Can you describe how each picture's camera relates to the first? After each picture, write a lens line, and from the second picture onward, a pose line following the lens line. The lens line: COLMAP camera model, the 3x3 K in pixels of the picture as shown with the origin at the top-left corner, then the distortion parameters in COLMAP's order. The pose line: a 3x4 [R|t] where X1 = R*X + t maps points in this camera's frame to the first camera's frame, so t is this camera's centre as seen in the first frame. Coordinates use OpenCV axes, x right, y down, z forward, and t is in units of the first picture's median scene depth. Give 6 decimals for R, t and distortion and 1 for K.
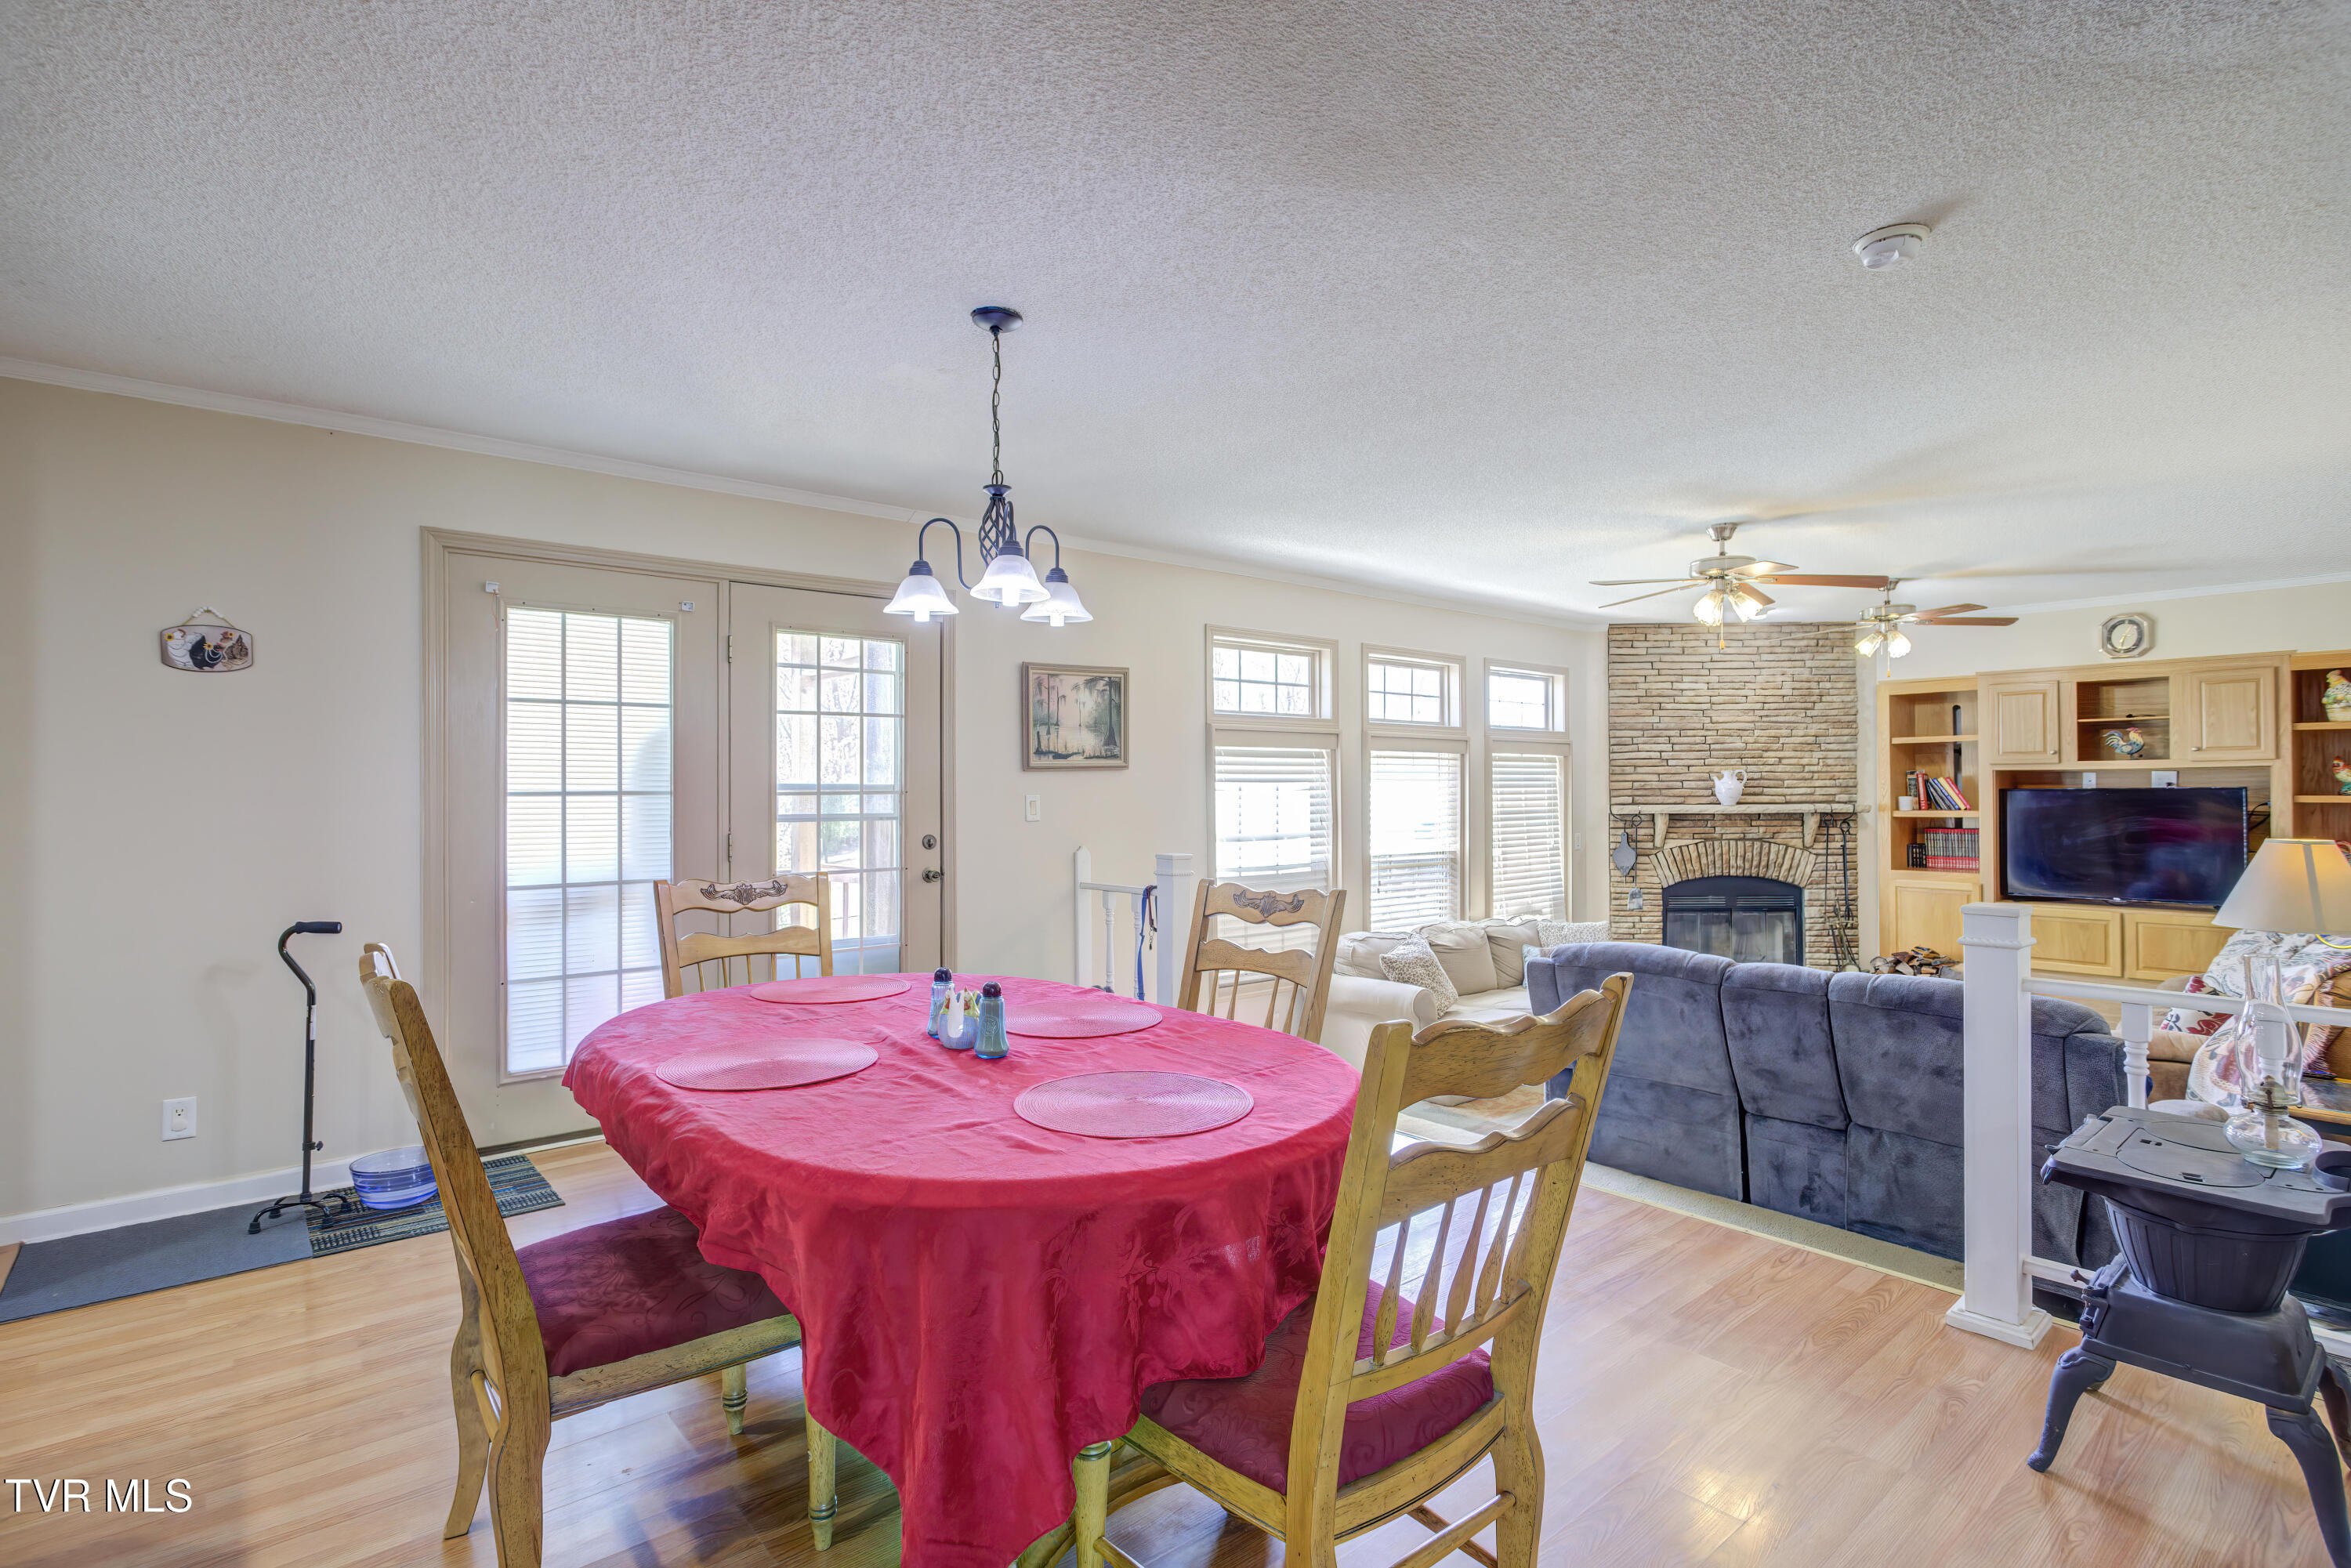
lens RADIAL K [[1140.6, 0, 1179.5], [0, 1140.6, 780.1], [0, 0, 1]] dist [-0.014856, 0.006295]
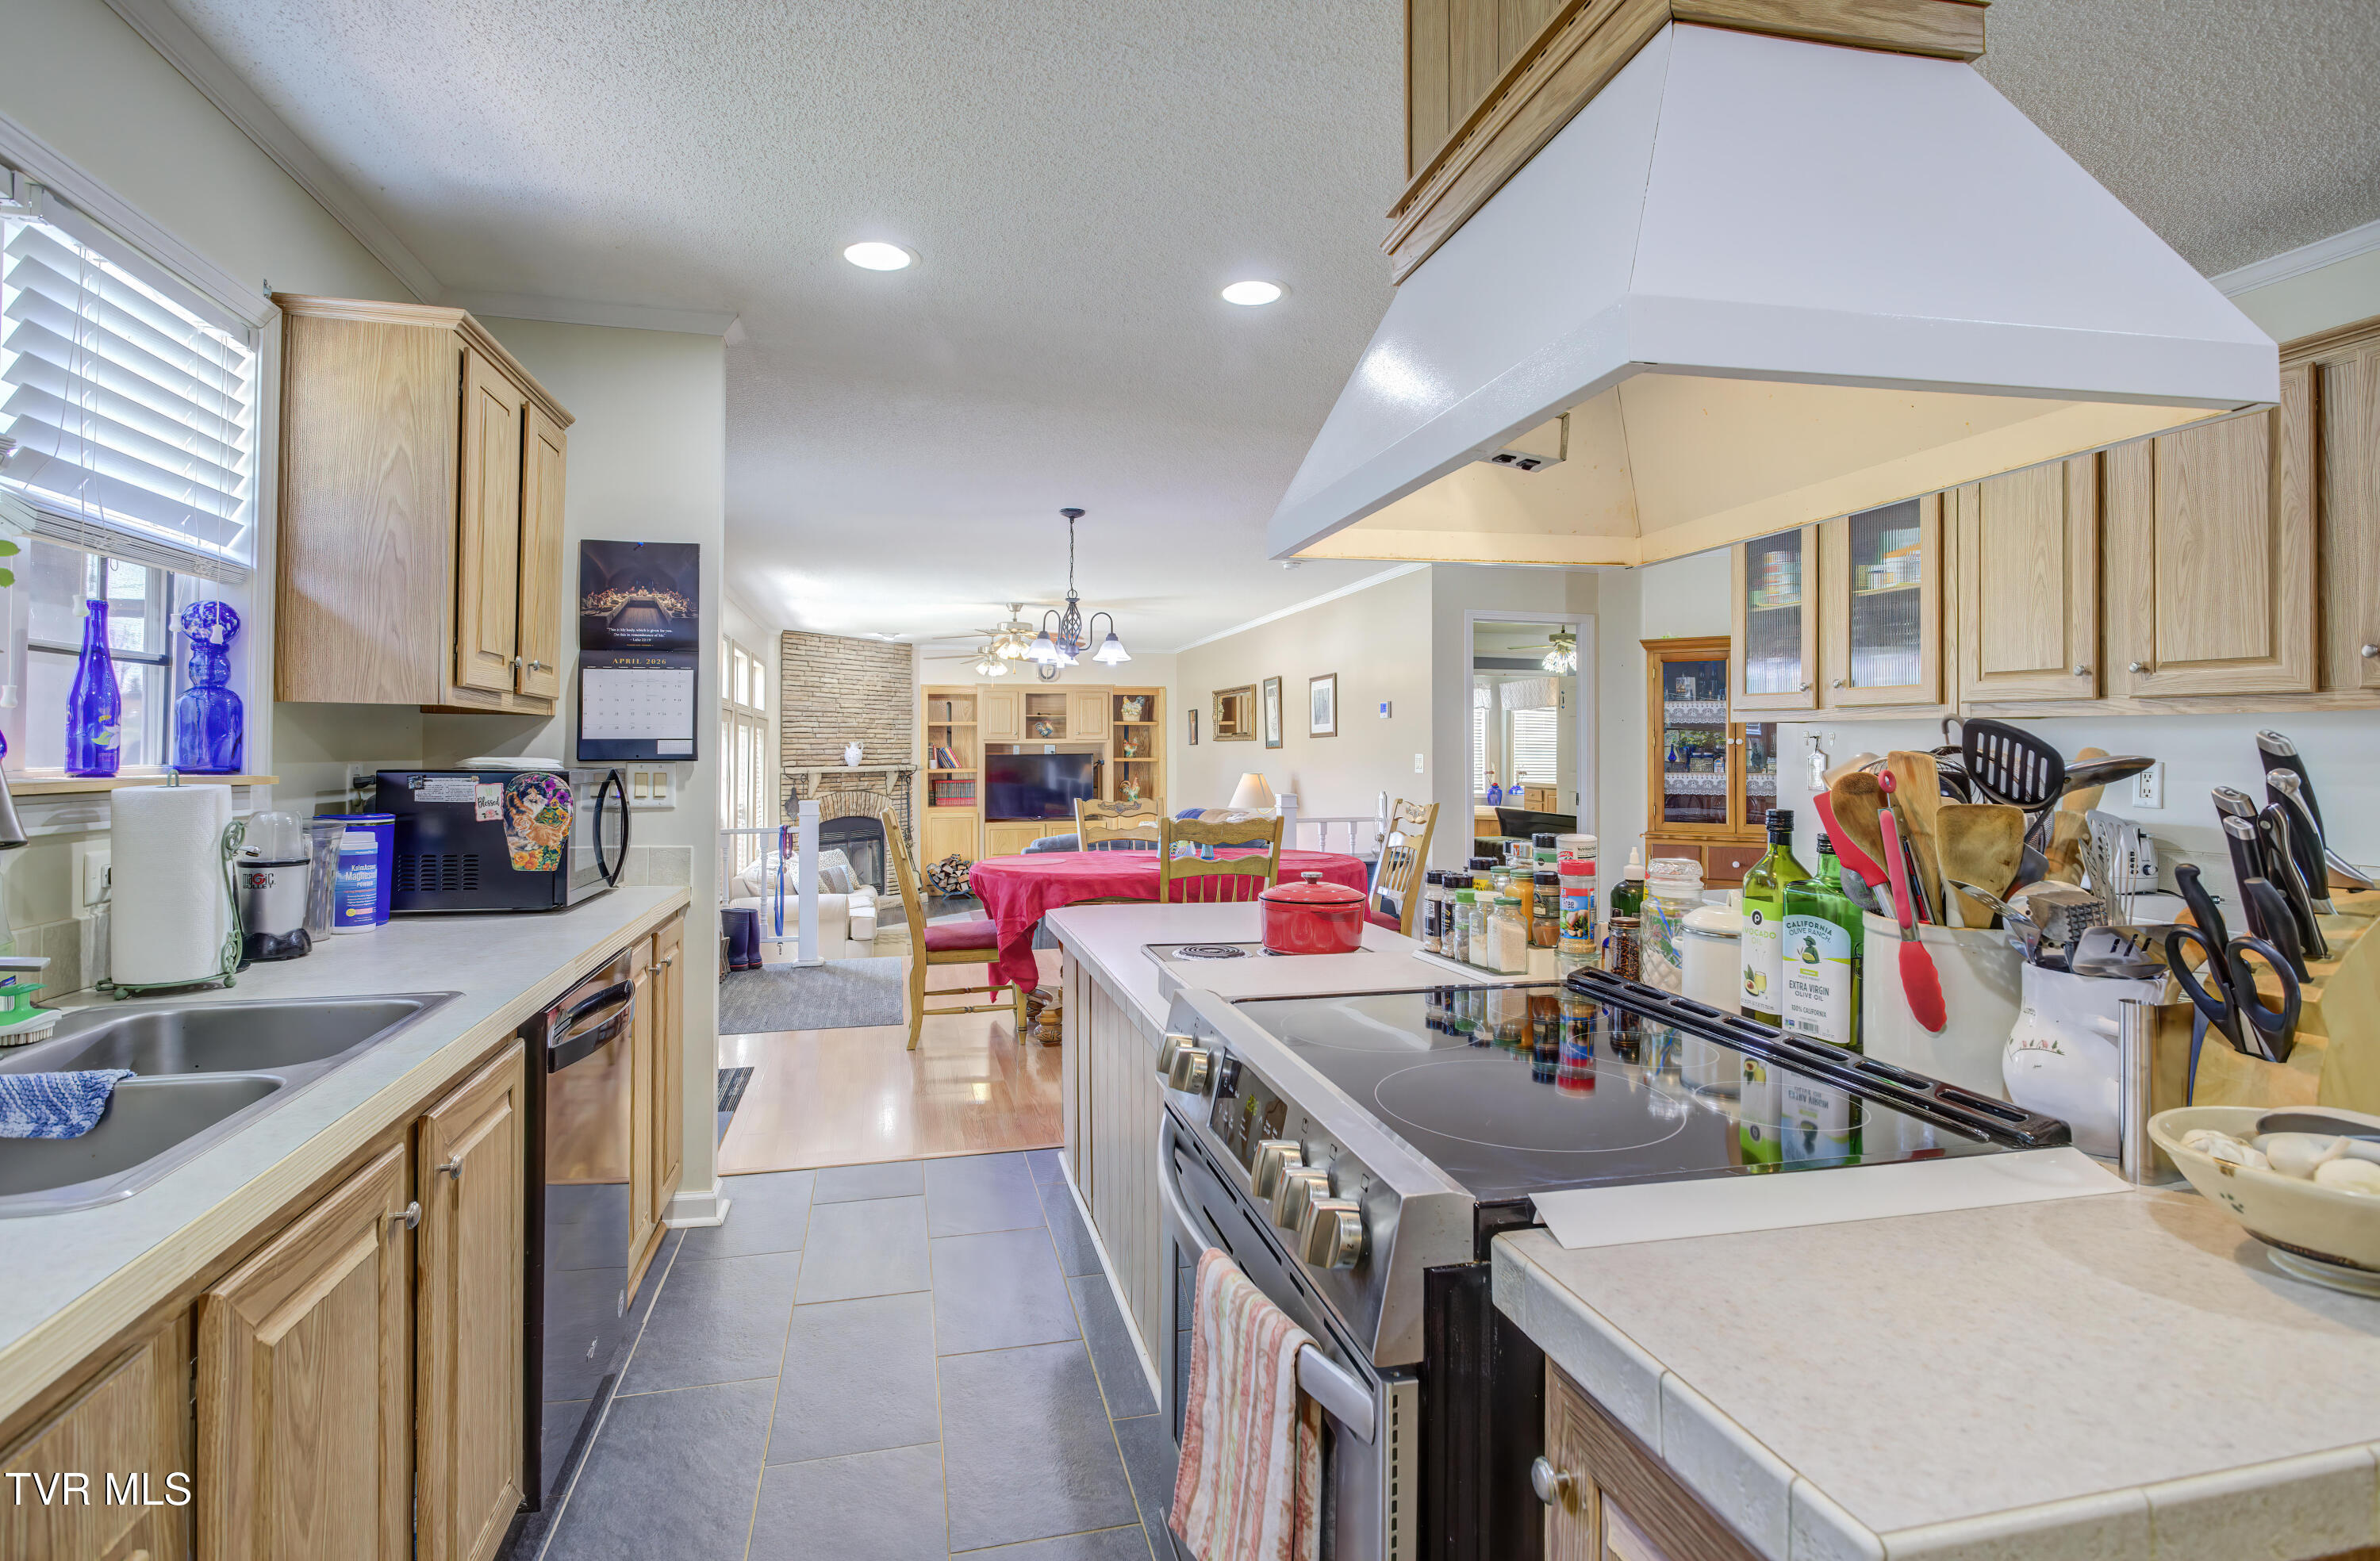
lens RADIAL K [[1154.6, 0, 1203.7], [0, 1154.6, 734.4], [0, 0, 1]] dist [-0.014856, 0.006295]
pose [[0.422468, 0.016924, 0.906220, -0.685925], [-0.004353, 0.999852, -0.016644, 0.004733], [-0.906368, 0.003087, 0.422479, -0.001330]]
